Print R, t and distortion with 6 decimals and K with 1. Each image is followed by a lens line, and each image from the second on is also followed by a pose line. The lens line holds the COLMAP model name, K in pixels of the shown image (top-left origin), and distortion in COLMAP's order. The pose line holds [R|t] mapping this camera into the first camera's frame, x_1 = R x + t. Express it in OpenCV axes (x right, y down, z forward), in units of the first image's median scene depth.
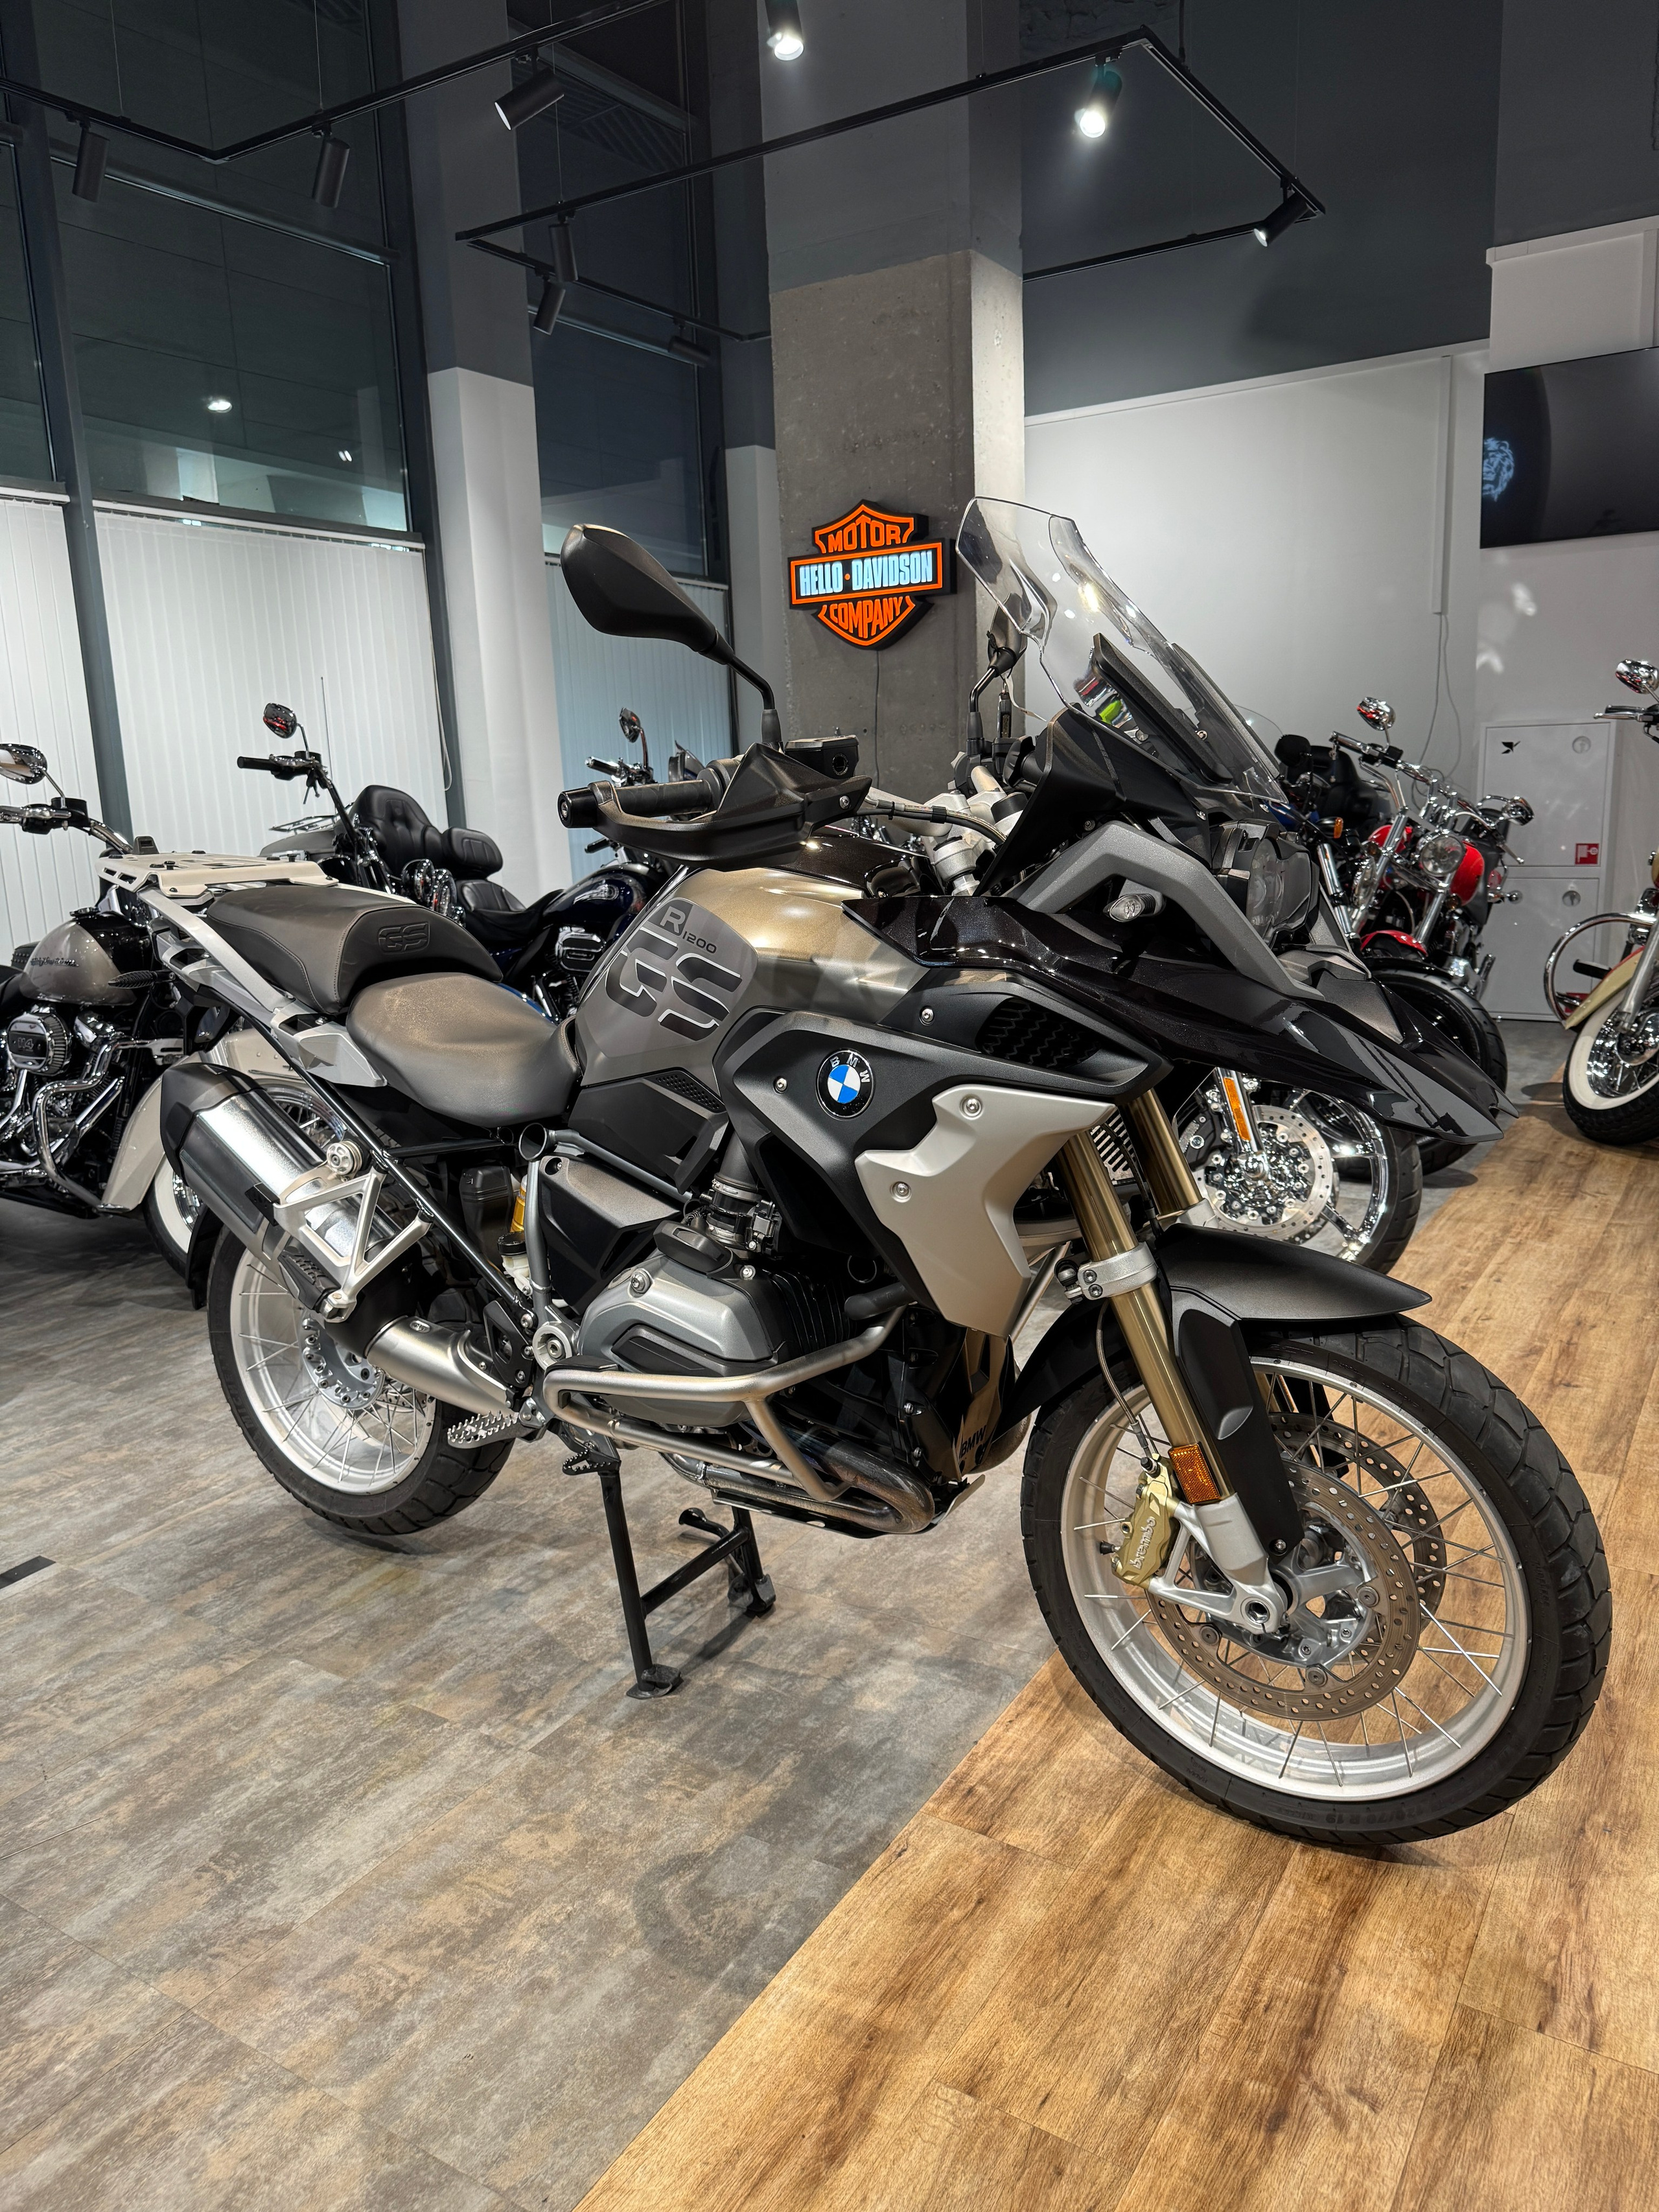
lens RADIAL K [[1586.3, 0, 829.5], [0, 1586.3, 1106.0], [0, 0, 1]] dist [0.005092, -0.001494]
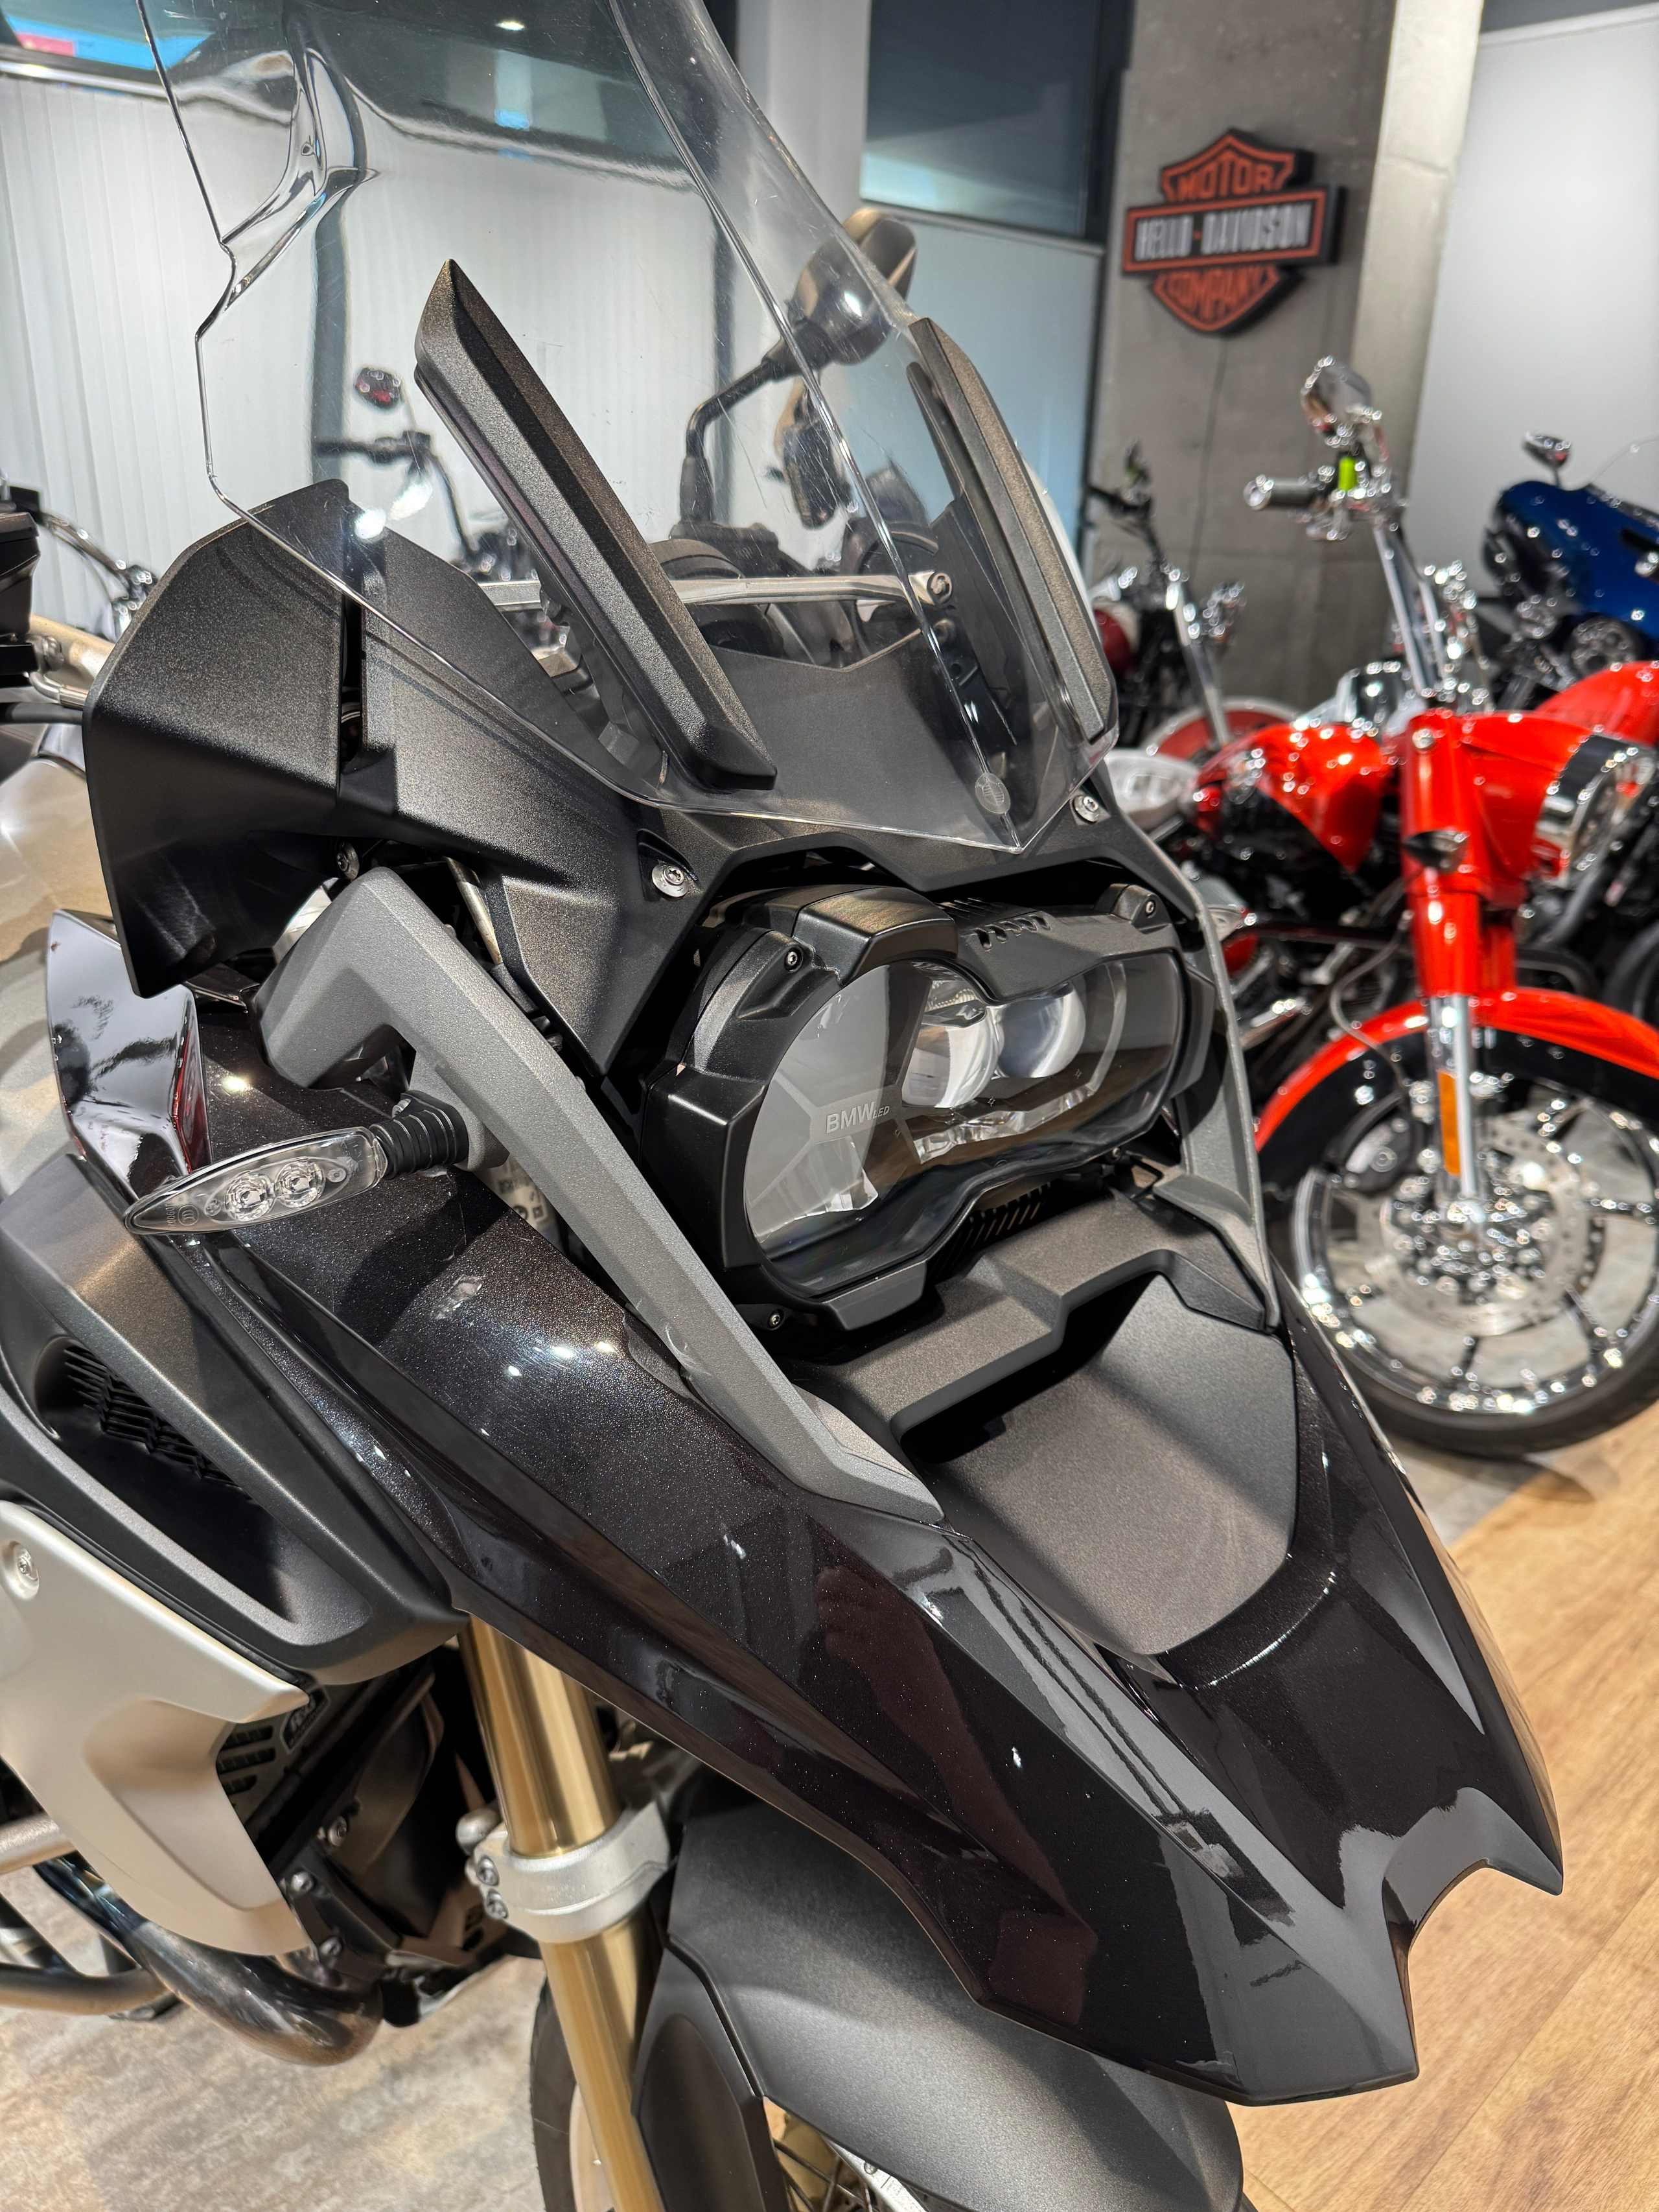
lens RADIAL K [[1586.3, 0, 829.5], [0, 1586.3, 1106.0], [0, 0, 1]] dist [0.005092, -0.001494]
pose [[0.967219, 0.153330, -0.202431, 0.061053], [-0.115582, 0.975594, 0.186701, -0.040808], [0.226117, -0.157183, 0.961335, 0.141294]]
